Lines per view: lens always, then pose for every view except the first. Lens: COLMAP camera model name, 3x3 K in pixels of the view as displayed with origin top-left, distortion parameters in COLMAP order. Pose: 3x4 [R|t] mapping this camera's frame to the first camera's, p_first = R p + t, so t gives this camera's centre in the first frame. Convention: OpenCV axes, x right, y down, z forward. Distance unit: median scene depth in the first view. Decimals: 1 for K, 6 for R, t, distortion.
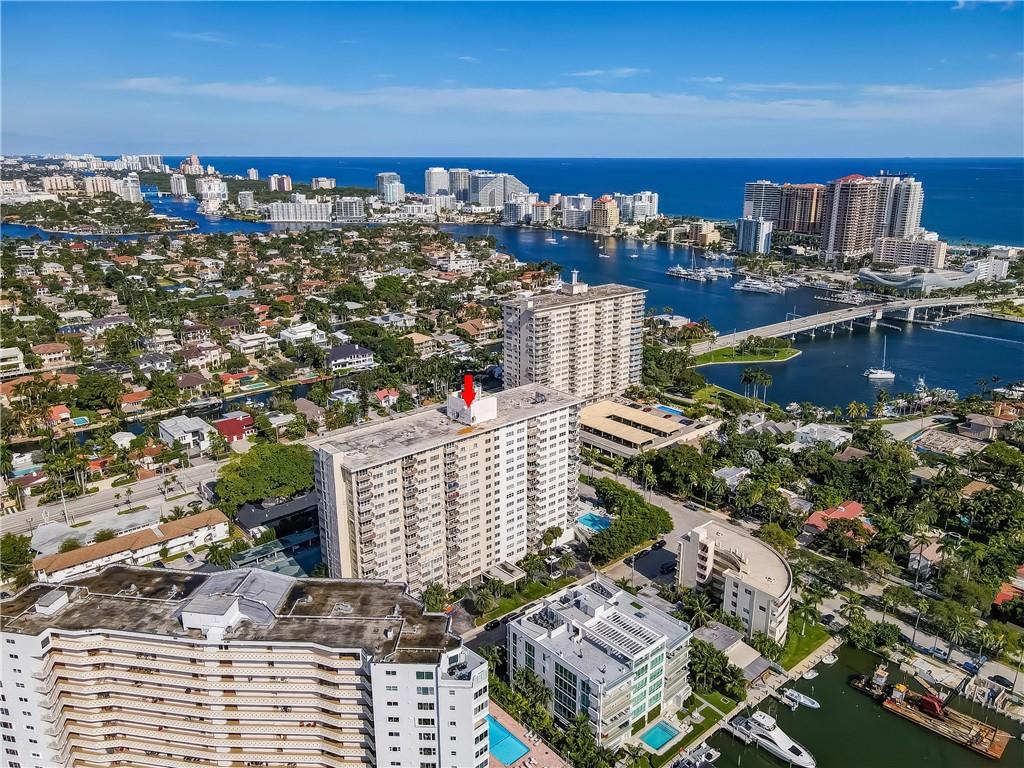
lens RADIAL K [[756.1, 0, 514.2], [0, 756.1, 389.3], [0, 0, 1]] dist [0.018270, 0.019328]
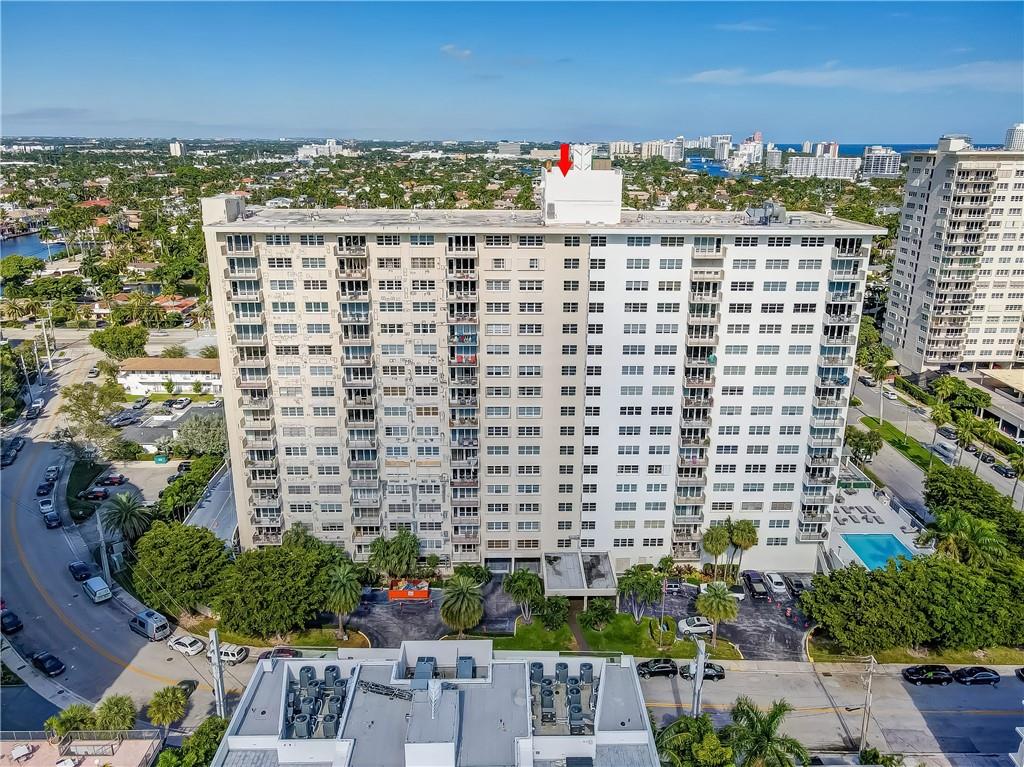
lens RADIAL K [[756.1, 0, 520.7], [0, 756.1, 375.0], [0, 0, 1]] dist [0.018270, 0.019328]
pose [[0.765526, 0.199021, -0.611850, 0.200798], [-0.204480, 0.976910, 0.061929, 0.098756], [0.610048, 0.077703, 0.788545, 0.569119]]
